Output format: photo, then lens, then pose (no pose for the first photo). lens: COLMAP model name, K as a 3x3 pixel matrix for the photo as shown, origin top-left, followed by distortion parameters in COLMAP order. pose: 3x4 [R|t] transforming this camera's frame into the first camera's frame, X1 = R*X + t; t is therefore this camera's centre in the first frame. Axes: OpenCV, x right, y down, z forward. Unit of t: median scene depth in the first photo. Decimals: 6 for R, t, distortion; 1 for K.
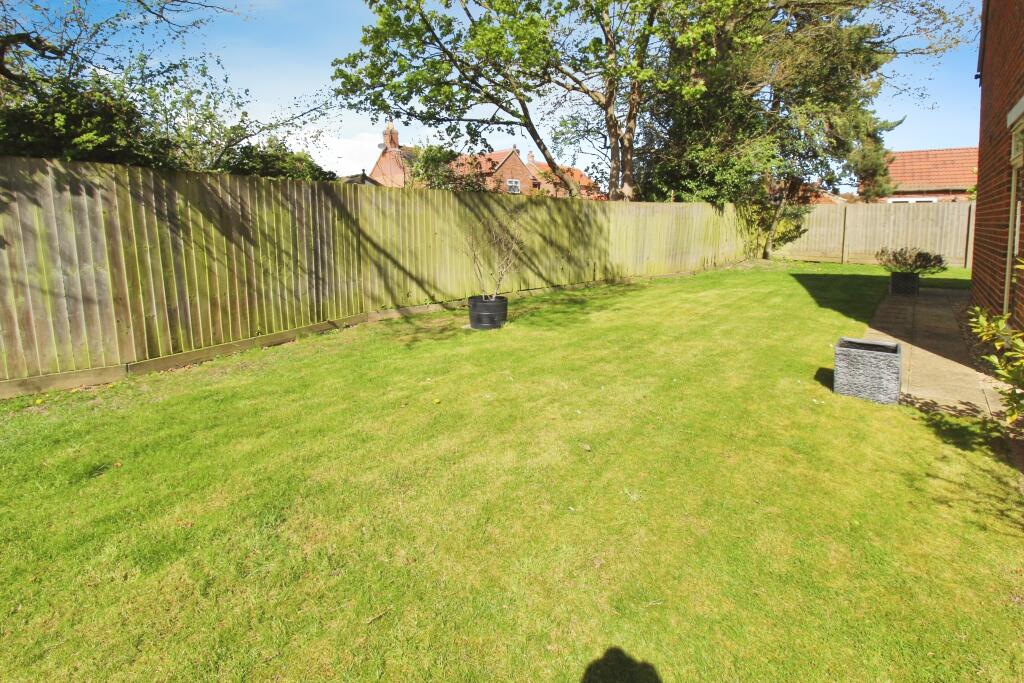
lens RADIAL K [[465.6, 0, 511.6], [0, 465.6, 311.0], [0, 0, 1]] dist [0.039164, 0.000144]
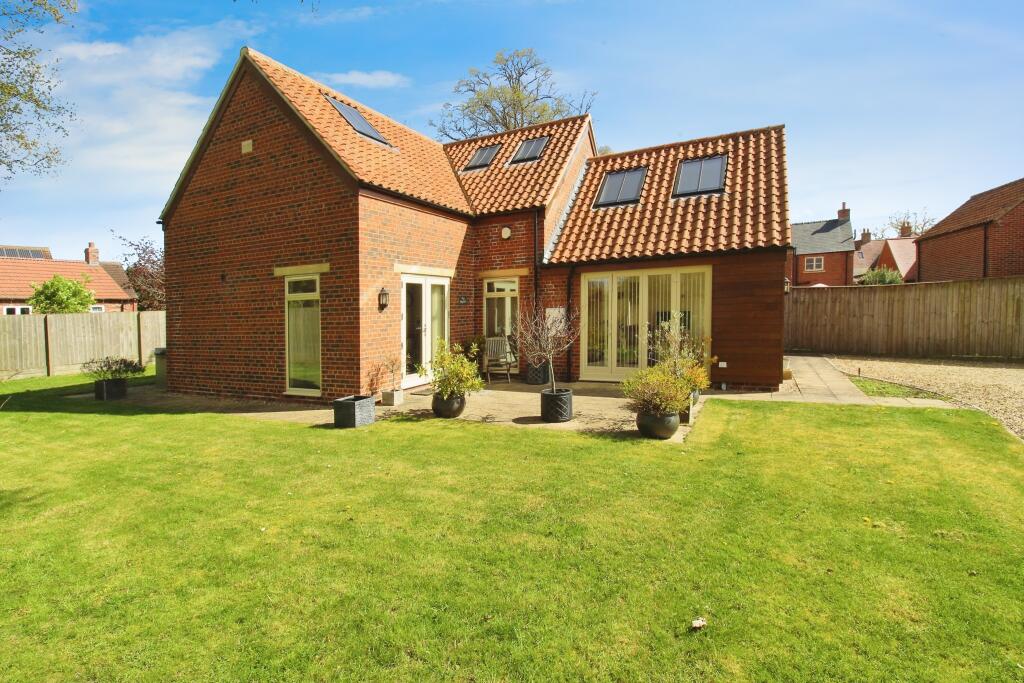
lens RADIAL K [[483.9, 0, 535.5], [0, 483.9, 316.0], [0, 0, 1]] dist [0.121216, 0.000009]
pose [[-0.231615, -0.014223, 0.972703, -0.732168], [0.211136, 0.975324, 0.064536, -0.119650], [-0.949619, 0.220320, -0.222897, 0.399862]]
